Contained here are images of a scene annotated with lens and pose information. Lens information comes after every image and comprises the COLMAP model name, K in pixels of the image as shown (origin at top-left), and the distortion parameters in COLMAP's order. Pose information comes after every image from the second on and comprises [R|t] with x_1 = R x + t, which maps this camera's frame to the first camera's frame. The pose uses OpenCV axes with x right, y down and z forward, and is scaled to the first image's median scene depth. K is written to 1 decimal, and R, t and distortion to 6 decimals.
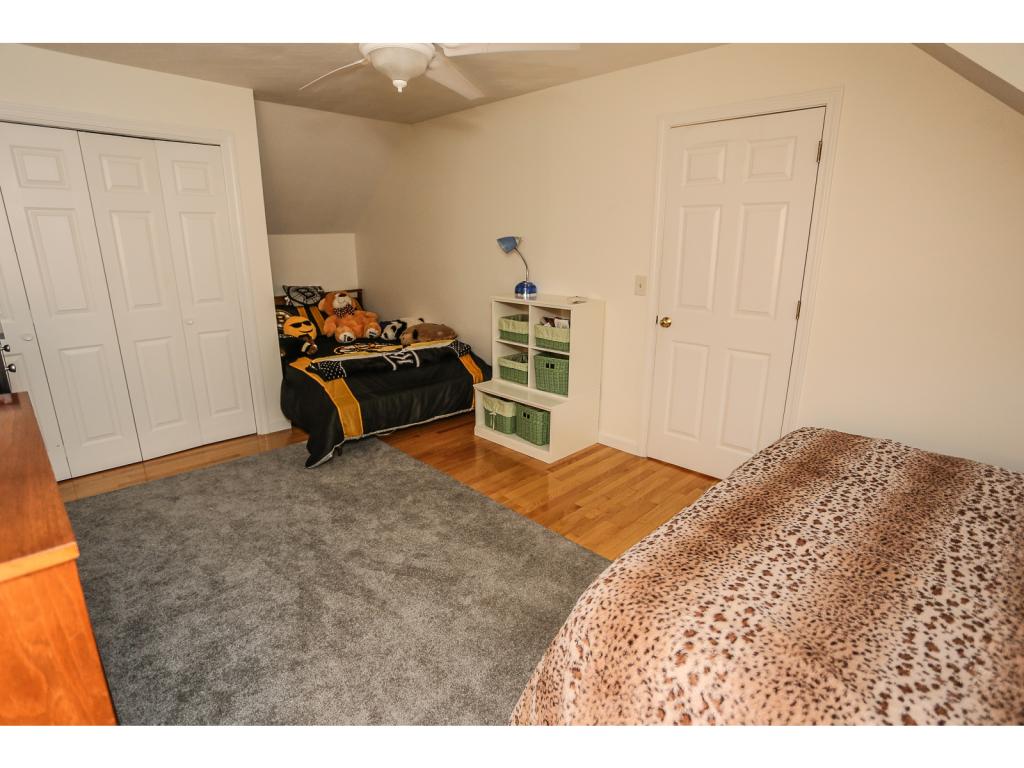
lens RADIAL K [[502.4, 0, 513.6], [0, 502.4, 383.7], [0, 0, 1]] dist [-0.077349, 0.025824]
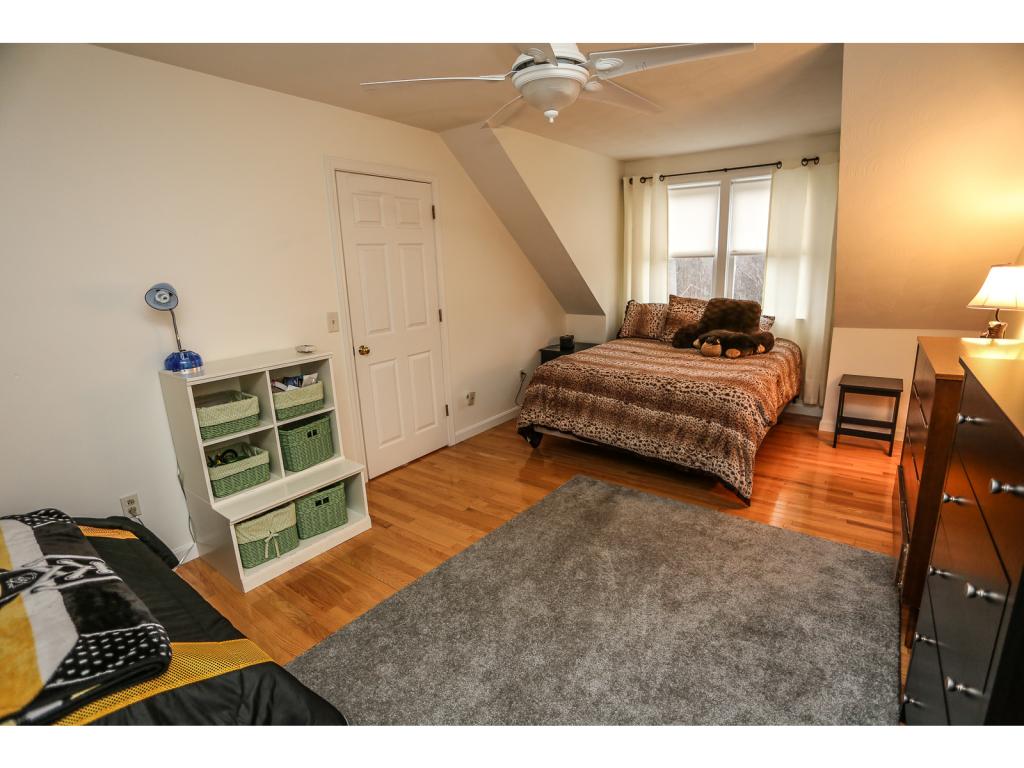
lens RADIAL K [[502.4, 0, 513.6], [0, 502.4, 383.7], [0, 0, 1]] dist [-0.077349, 0.025824]
pose [[-0.141257, -0.235933, 0.961448, -0.744869], [0.291659, 0.918164, 0.268162, -0.235638], [-0.946035, 0.318295, -0.060885, 0.733389]]
